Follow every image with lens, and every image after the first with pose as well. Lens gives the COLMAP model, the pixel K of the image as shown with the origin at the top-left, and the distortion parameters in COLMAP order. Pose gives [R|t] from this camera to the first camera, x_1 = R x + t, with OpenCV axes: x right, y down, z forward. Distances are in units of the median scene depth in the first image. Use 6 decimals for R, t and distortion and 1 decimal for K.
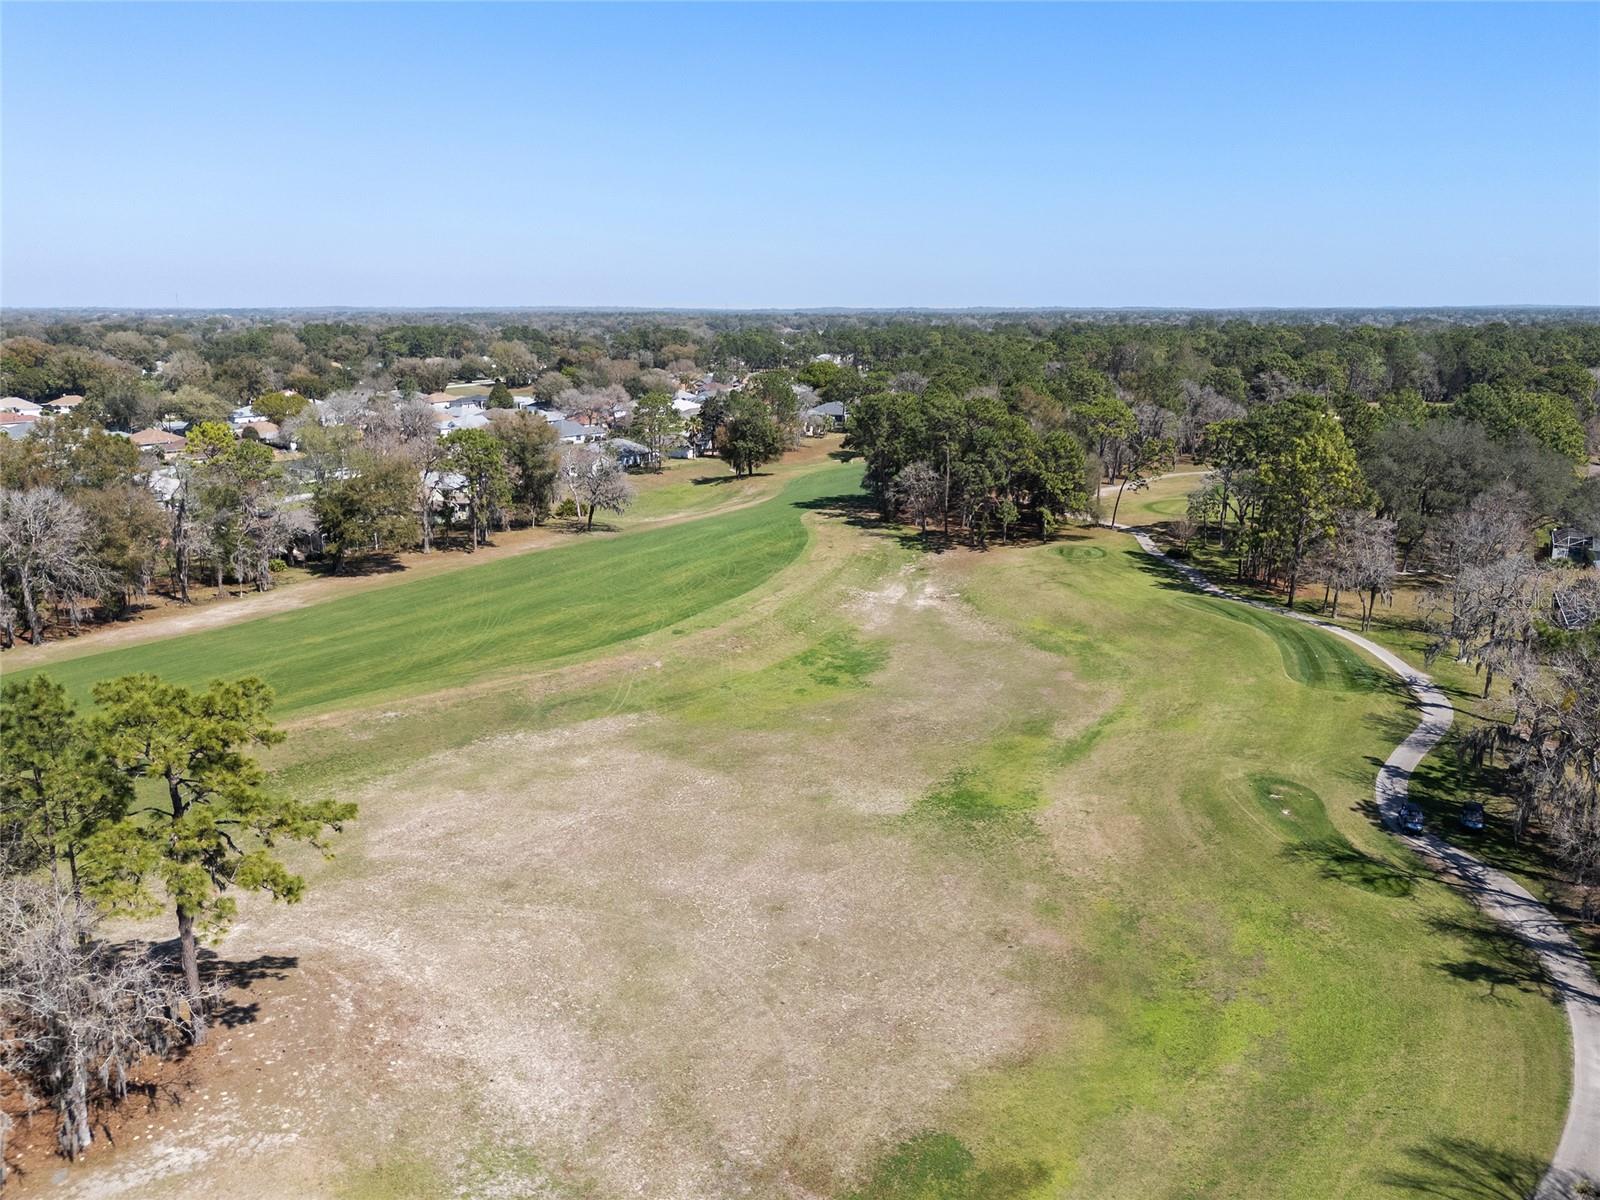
lens RADIAL K [[1179.9, 0, 800.0], [0, 1179.9, 600.0], [0, 0, 1]] dist [0.081795, -0.097022]
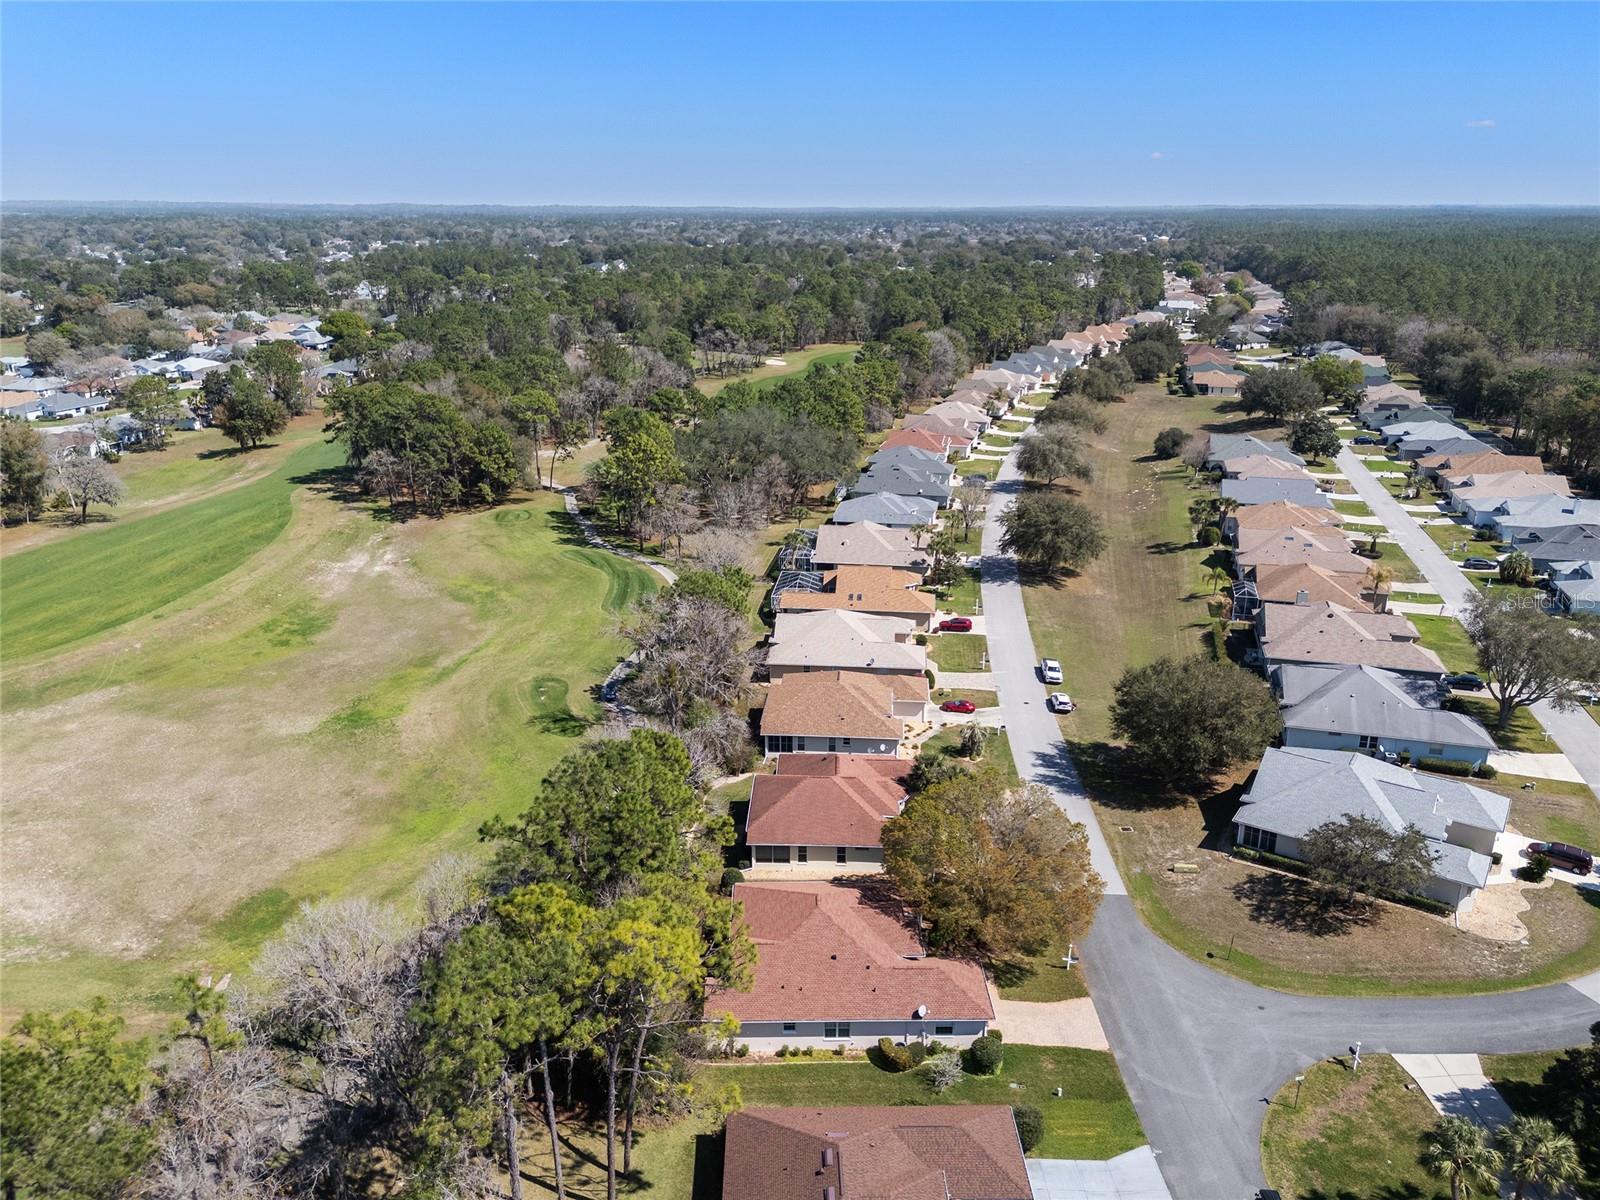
lens RADIAL K [[1179.9, 0, 800.0], [0, 1179.9, 600.0], [0, 0, 1]] dist [0.081795, -0.097022]
pose [[0.944527, -0.102502, 0.312030, 0.135641], [0.077136, 0.992710, 0.092611, -0.051669], [-0.319249, -0.063404, 0.945548, -0.407036]]
